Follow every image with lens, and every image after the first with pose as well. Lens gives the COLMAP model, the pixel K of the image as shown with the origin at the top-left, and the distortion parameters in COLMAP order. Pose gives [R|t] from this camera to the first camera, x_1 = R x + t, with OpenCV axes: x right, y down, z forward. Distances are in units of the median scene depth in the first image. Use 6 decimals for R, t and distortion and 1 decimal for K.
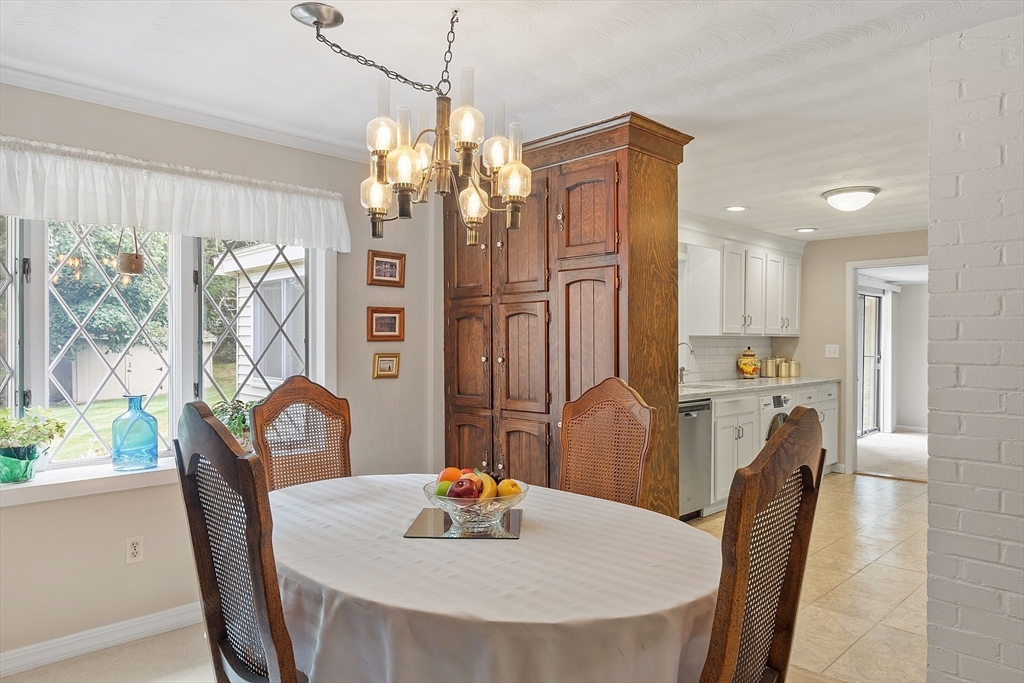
lens RADIAL K [[717.0, 0, 486.0], [0, 717.0, 347.3], [0, 0, 1]] dist [-0.001192, 0.004352]
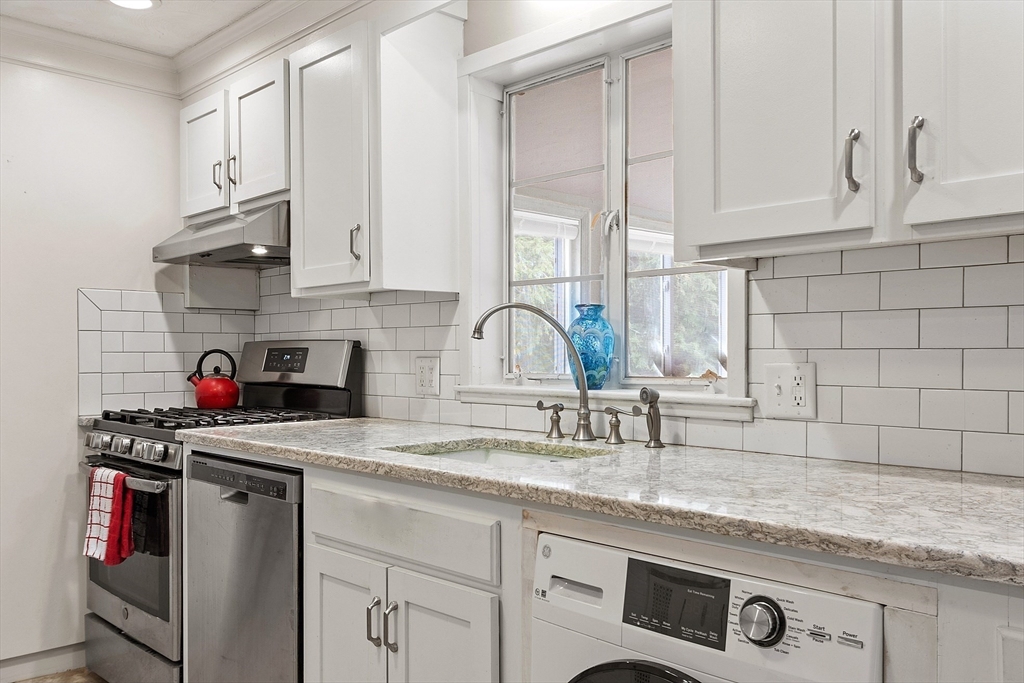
lens RADIAL K [[879.1, 0, 511.4], [0, 879.1, 341.8], [0, 0, 1]] dist [0.003889, -0.006678]
pose [[-0.023256, -0.014816, -0.999620, 0.548592], [-0.004756, 0.999880, -0.014710, 0.012848], [0.999718, 0.004412, -0.023323, 0.843306]]
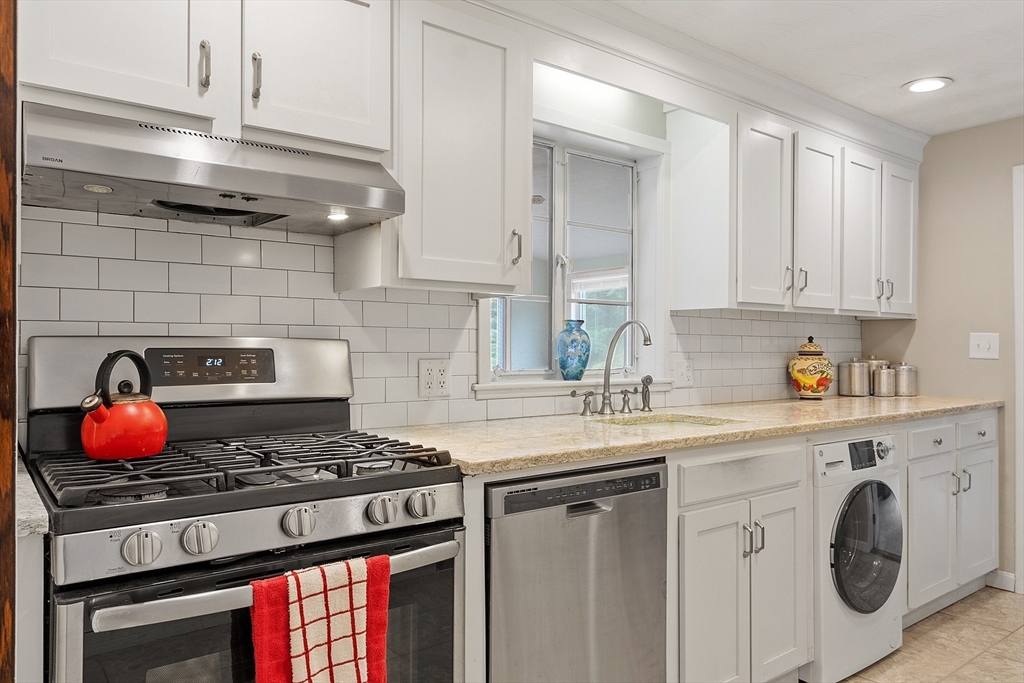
lens RADIAL K [[717.0, 0, 505.8], [0, 717.0, 342.3], [0, 0, 1]] dist [-0.001192, 0.004352]
pose [[0.993022, -0.000943, -0.117928, 0.210189], [-0.001130, 0.999846, -0.017510, 0.012264], [0.117926, 0.017521, 0.992868, 0.464922]]
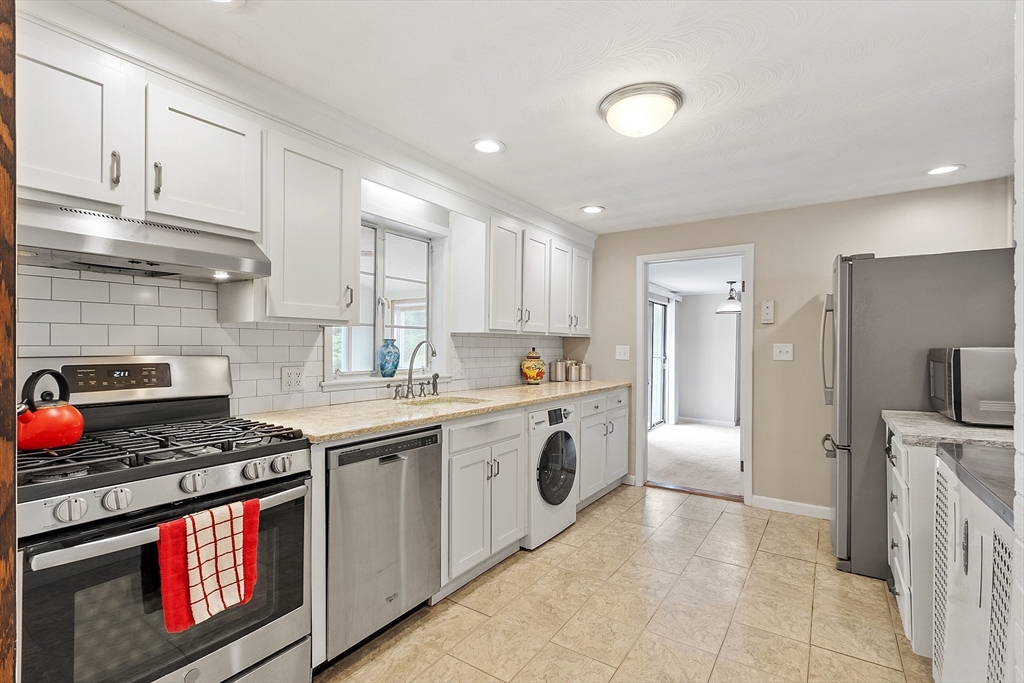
lens RADIAL K [[480.8, 0, 511.5], [0, 480.8, 347.2], [0, 0, 1]] dist [0.003823, -0.001631]
pose [[0.979313, 0.004888, 0.202294, 0.220426], [-0.003958, 0.999980, -0.004999, 0.001665], [-0.202314, 0.004095, 0.979312, 0.428587]]
